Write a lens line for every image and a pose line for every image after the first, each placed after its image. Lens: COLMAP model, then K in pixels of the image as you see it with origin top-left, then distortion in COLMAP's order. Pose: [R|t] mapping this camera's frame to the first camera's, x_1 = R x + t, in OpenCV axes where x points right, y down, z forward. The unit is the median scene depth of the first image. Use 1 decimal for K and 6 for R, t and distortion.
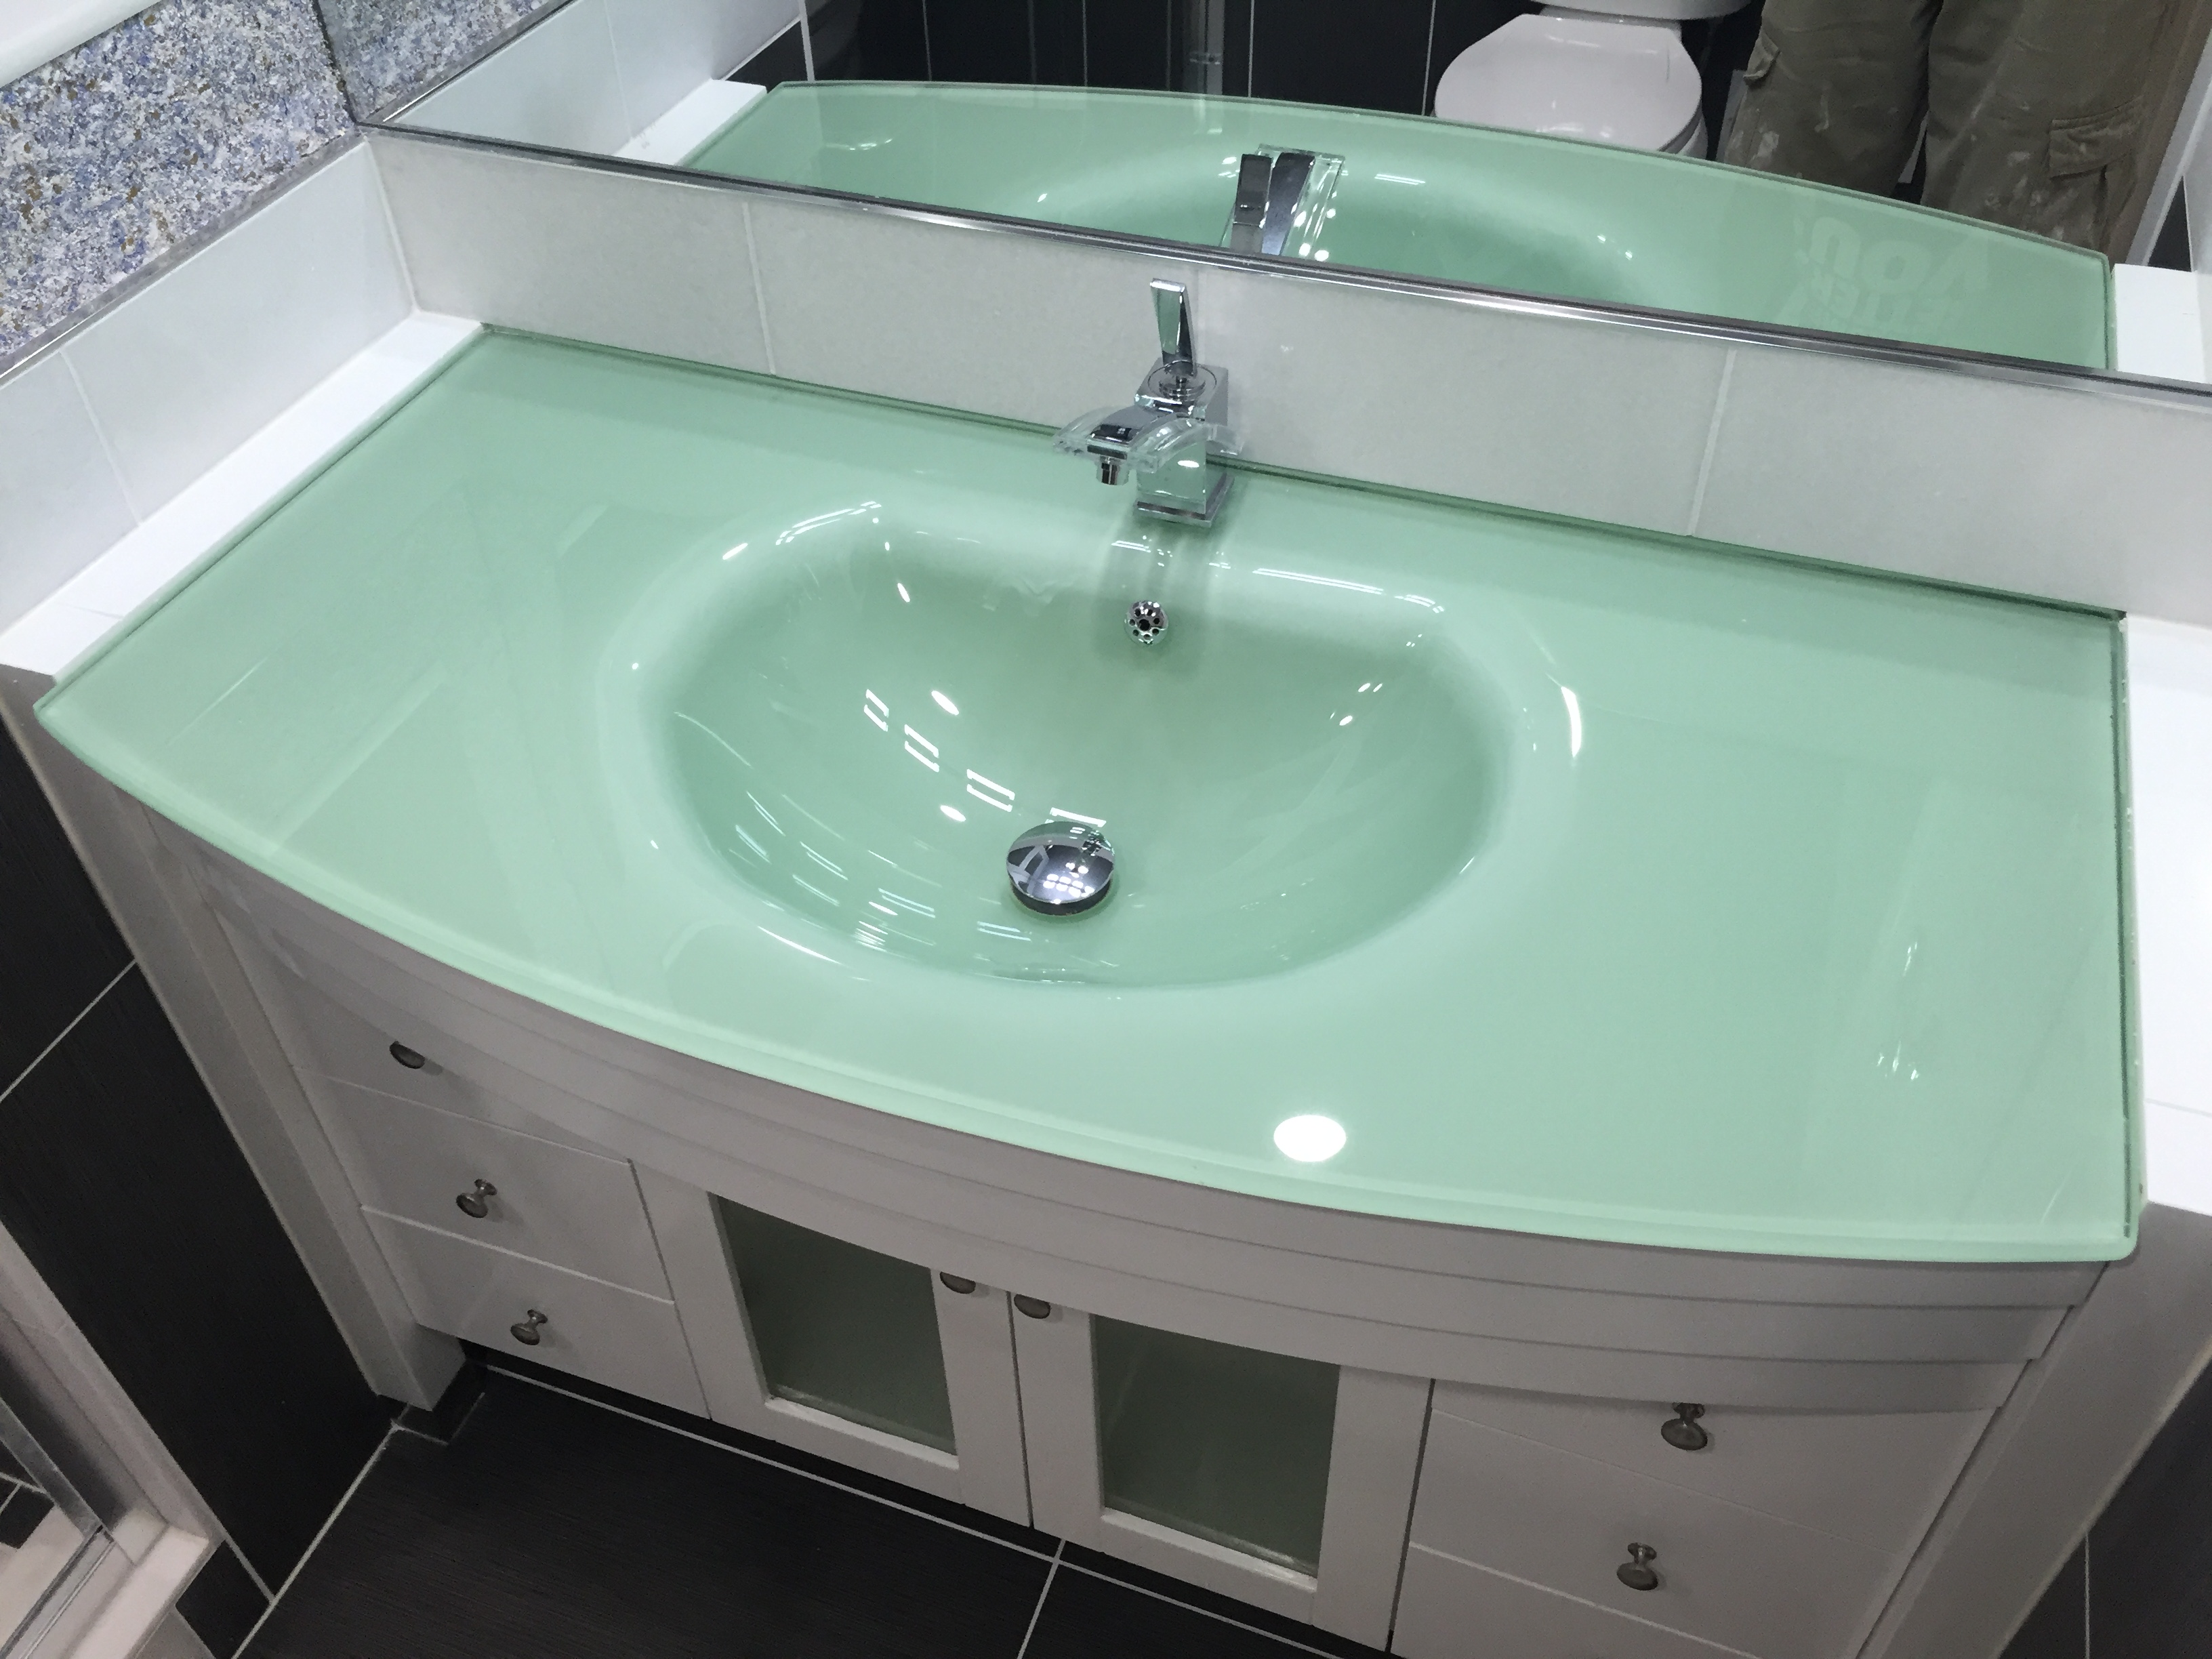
lens RADIAL K [[1883.5, 0, 1121.8], [0, 1883.5, 828.2], [0, 0, 1]] dist [0.079617, -0.107184]
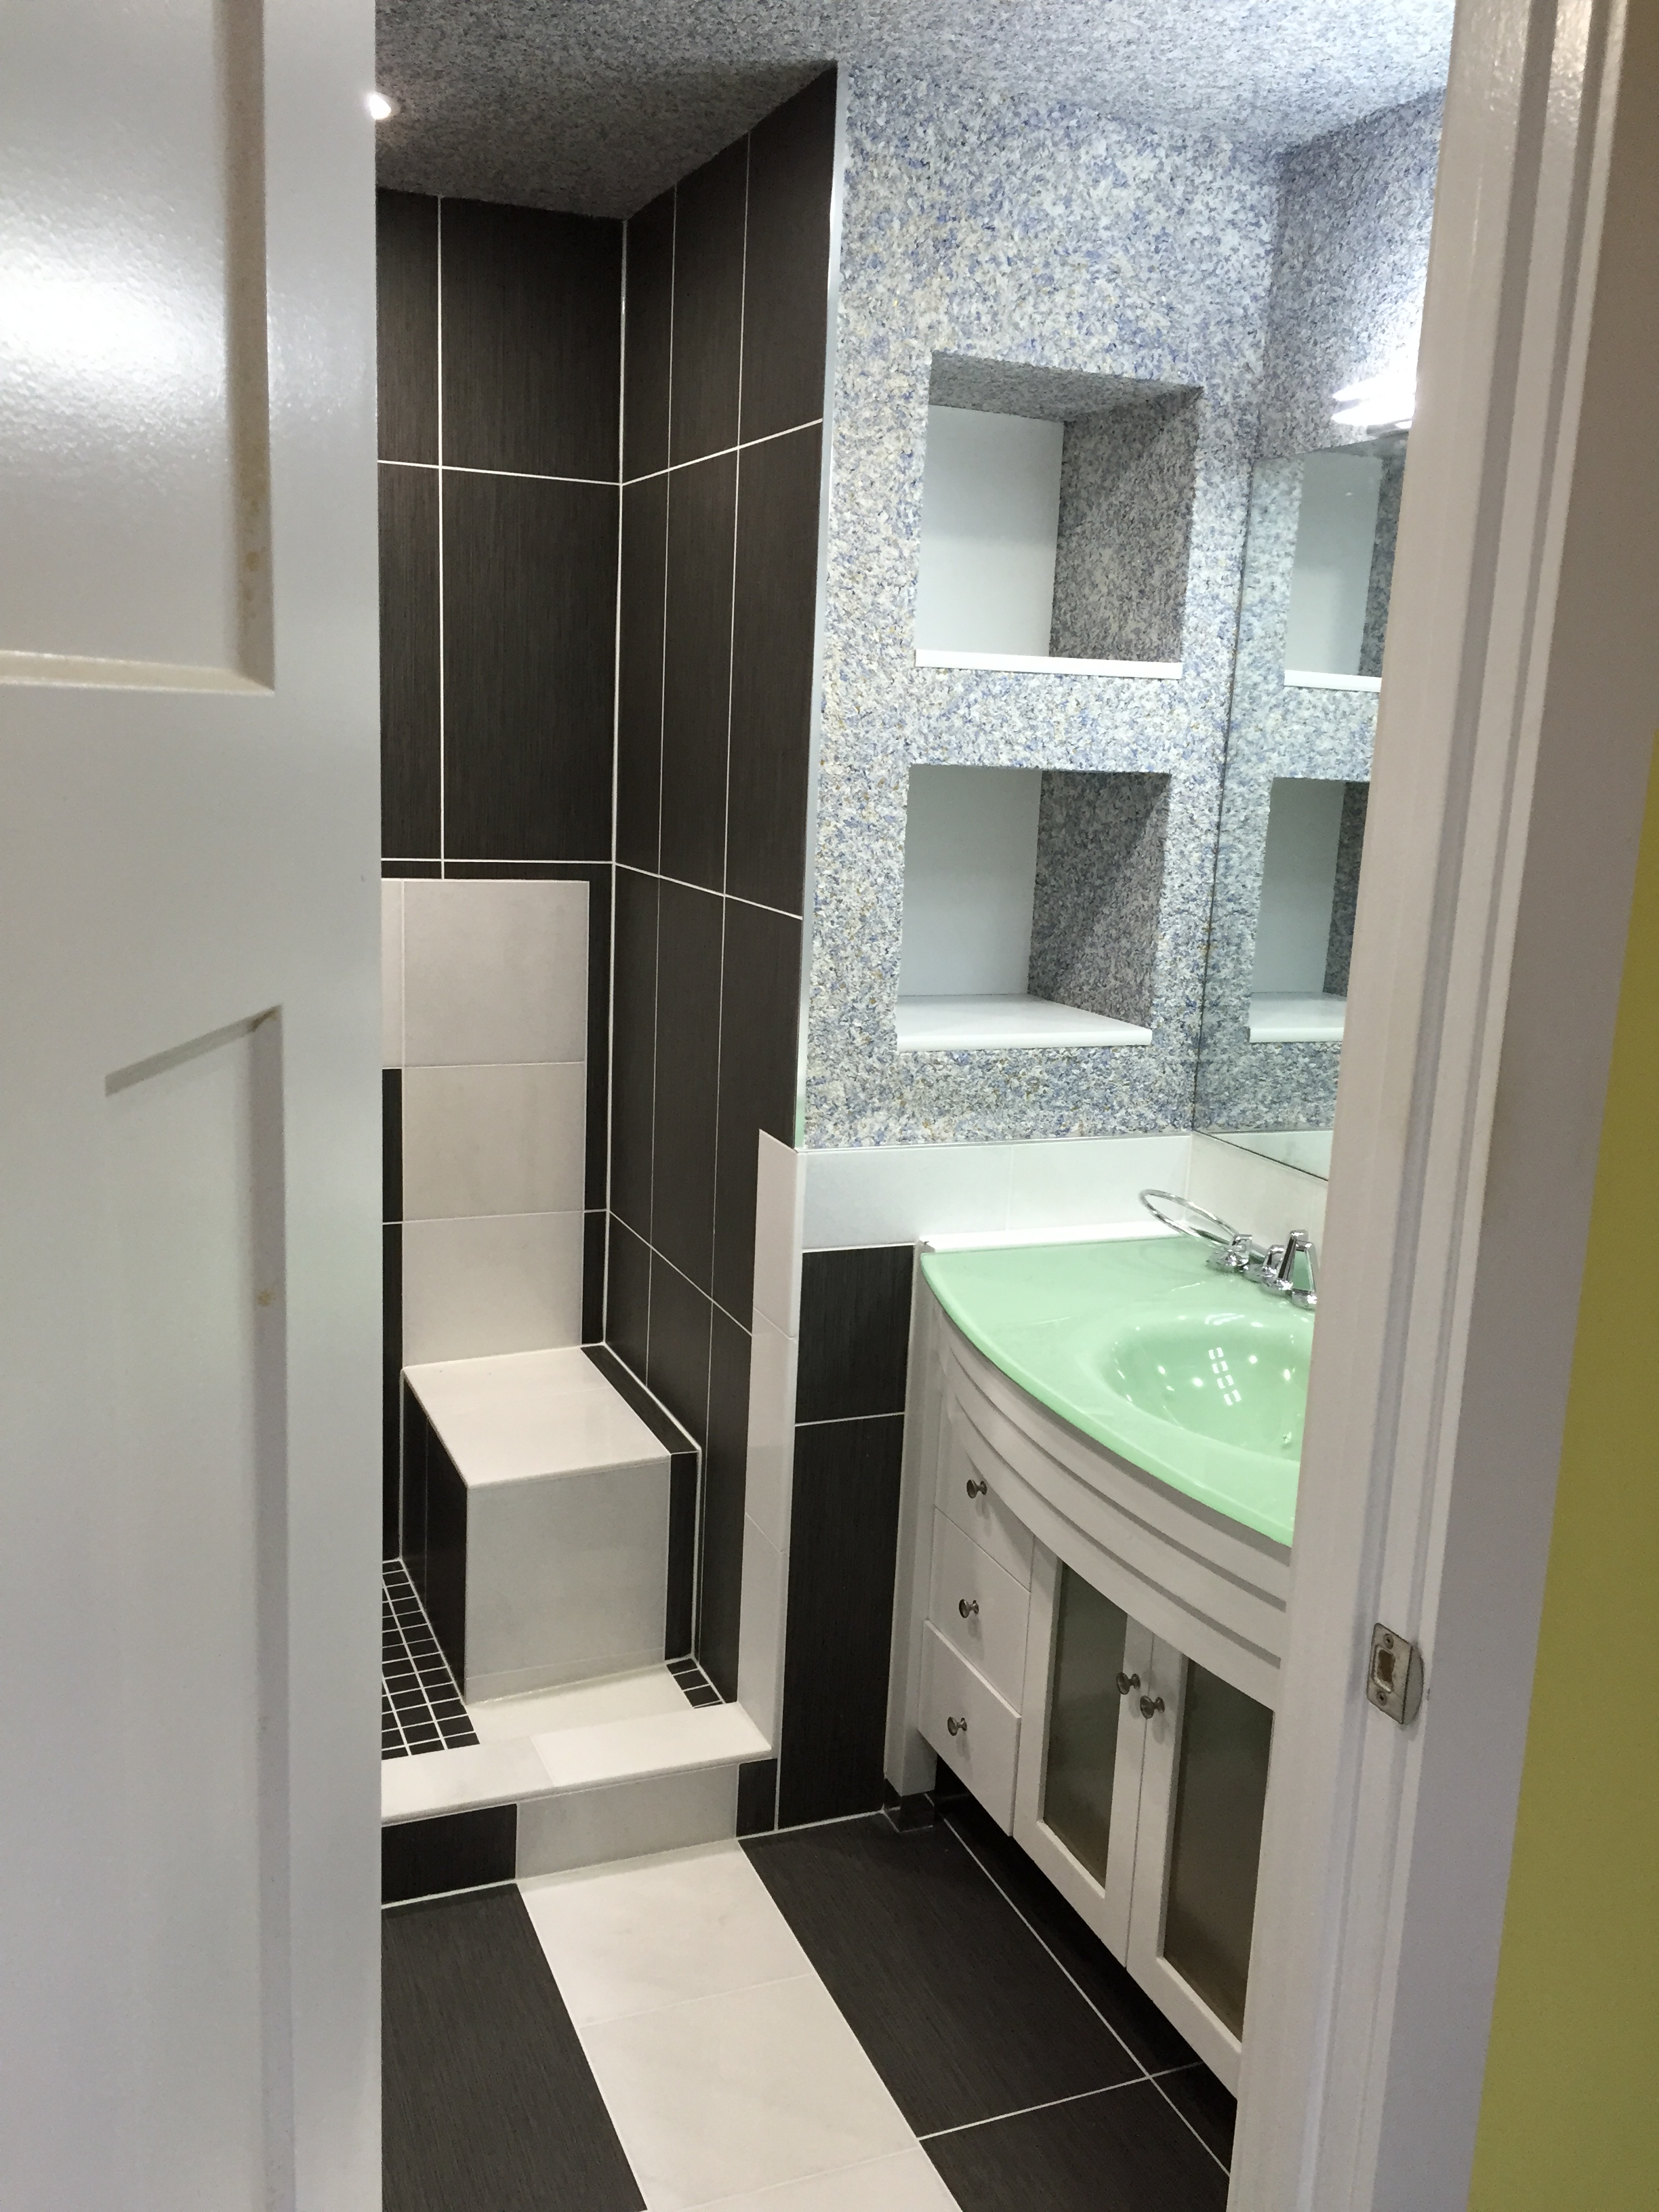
lens RADIAL K [[1883.5, 0, 830.1], [0, 1883.5, 1113.8], [0, 0, 1]] dist [0.079617, -0.107184]
pose [[0.668757, 0.198657, -0.716449, 0.898555], [-0.553154, 0.776827, -0.300933, 0.511036], [0.496775, 0.597557, 0.629396, -0.575097]]
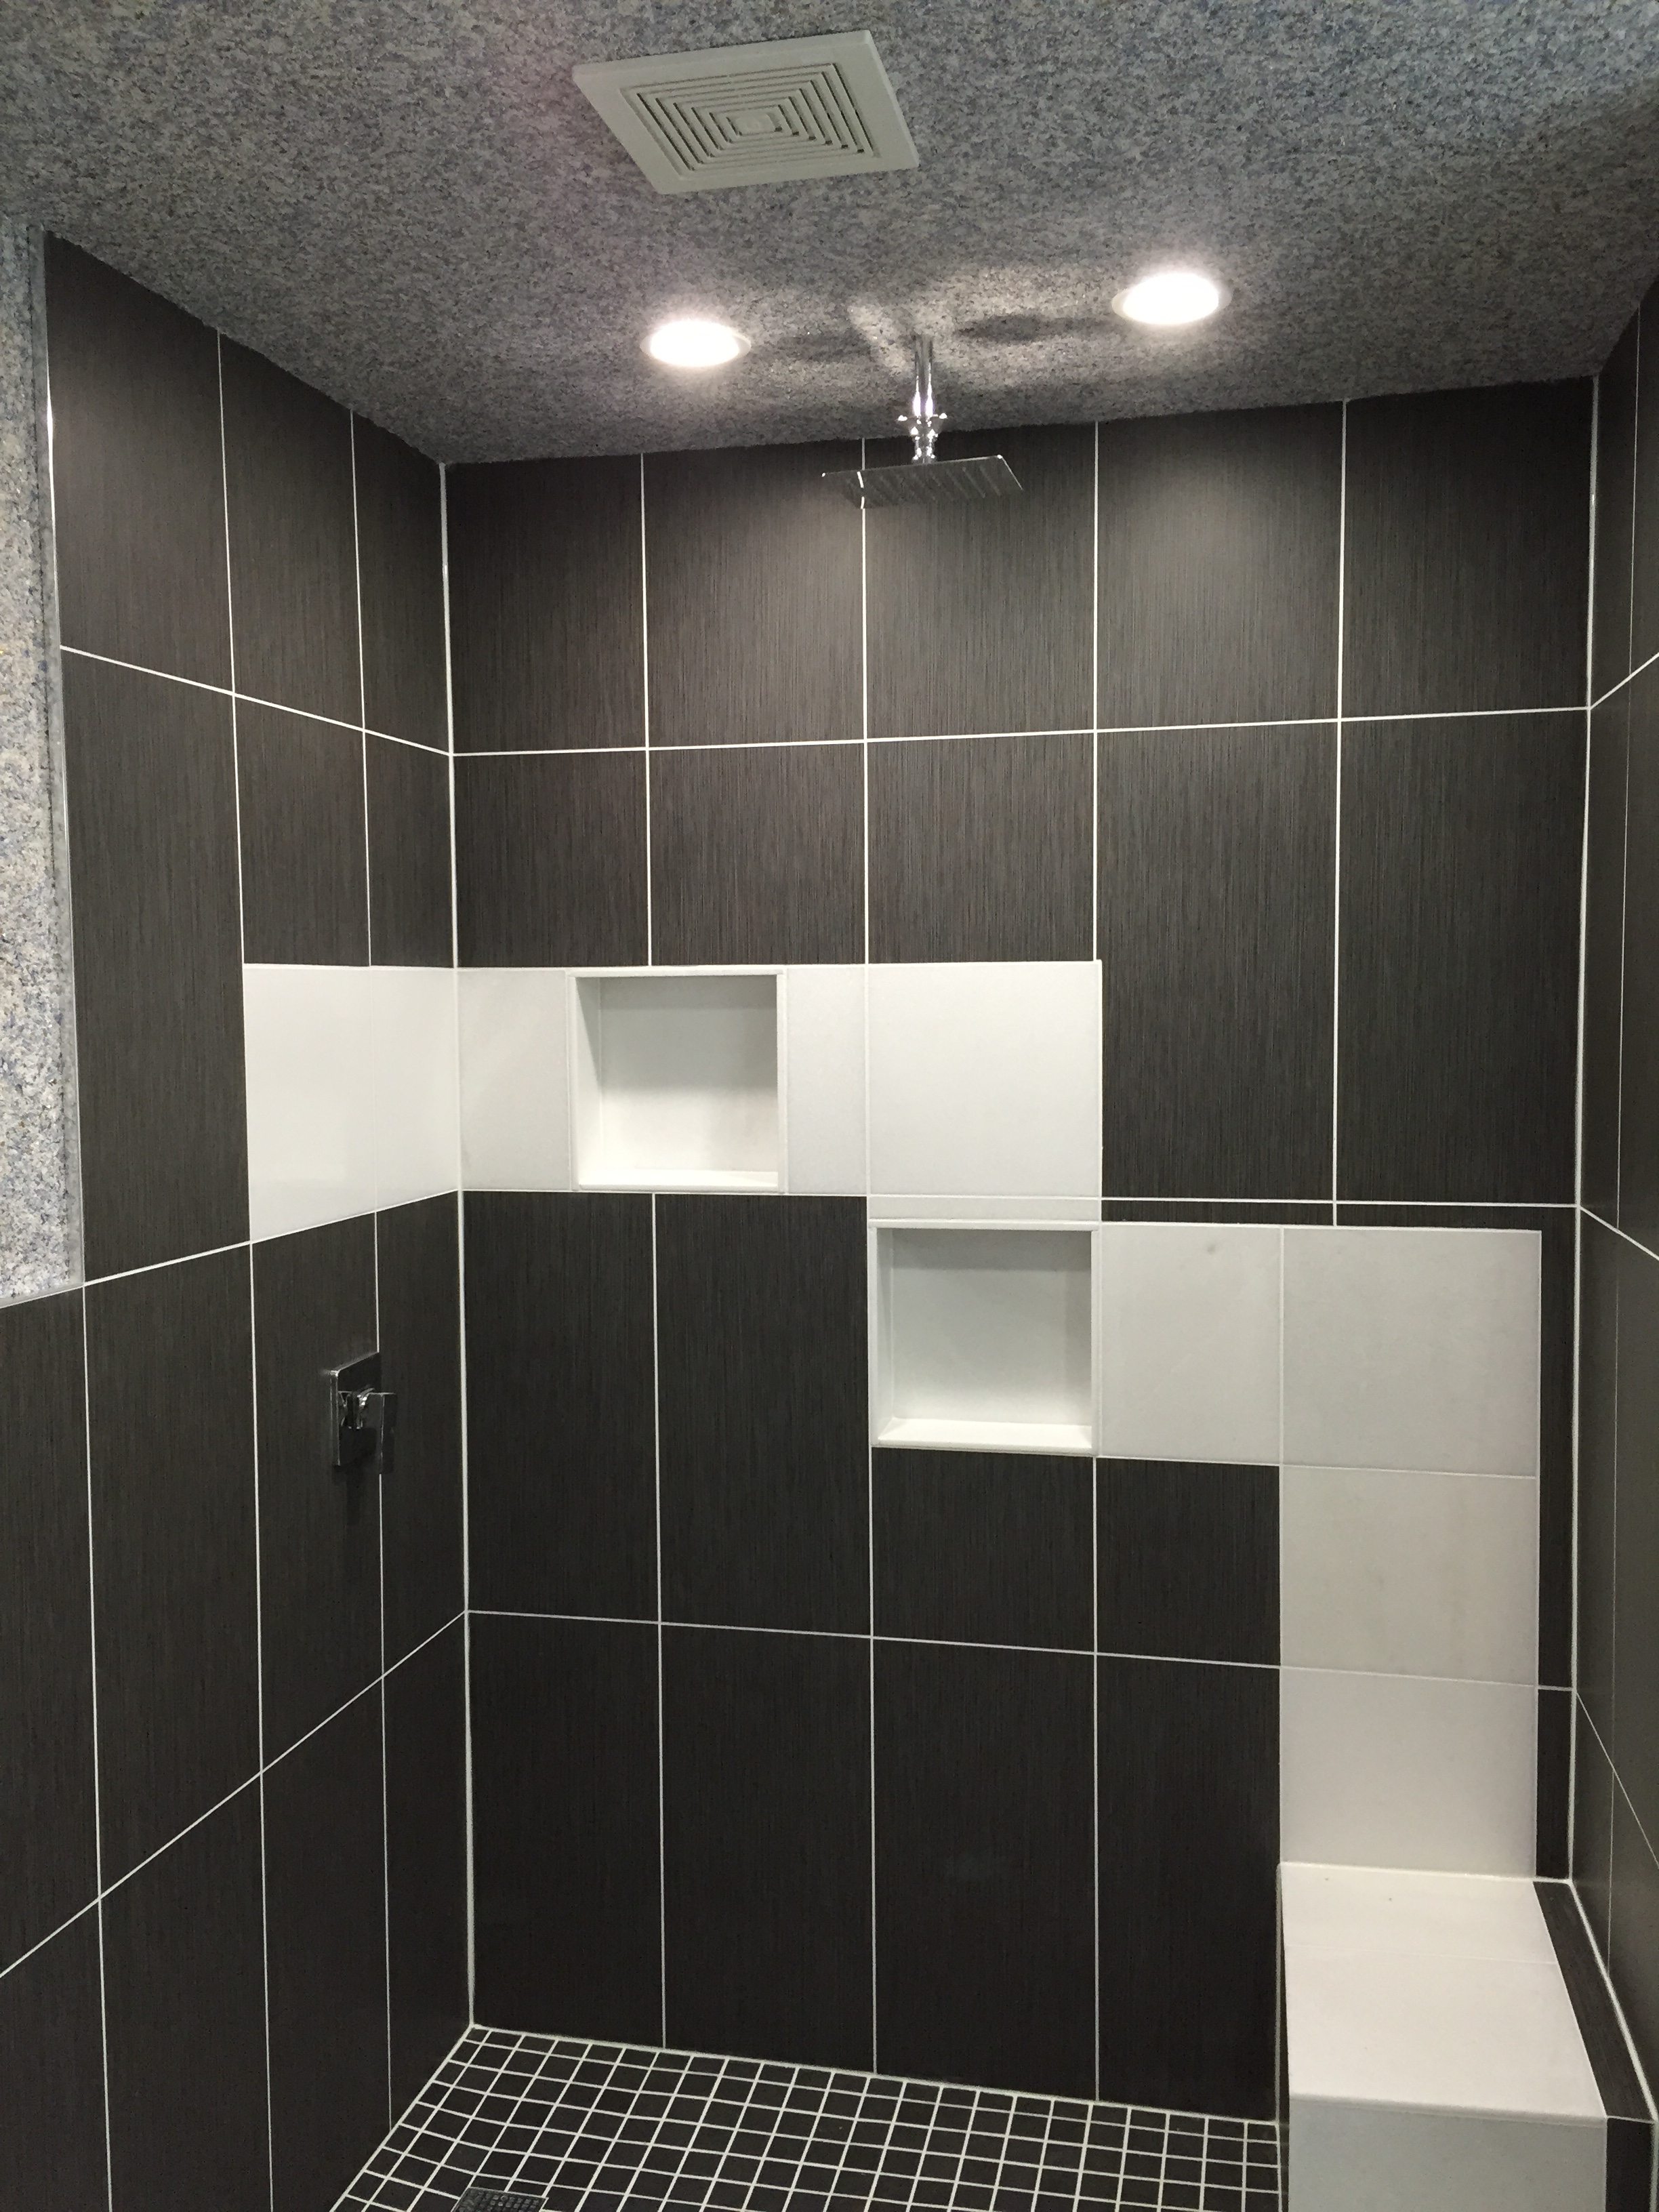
lens RADIAL K [[1883.5, 0, 837.8], [0, 1883.5, 1105.9], [0, 0, 1]] dist [0.079617, -0.107184]
pose [[0.122494, 0.082661, -0.989021, 0.550296], [-0.681100, 0.731823, -0.023192, 0.092811], [0.721871, 0.676463, 0.145944, -0.168260]]
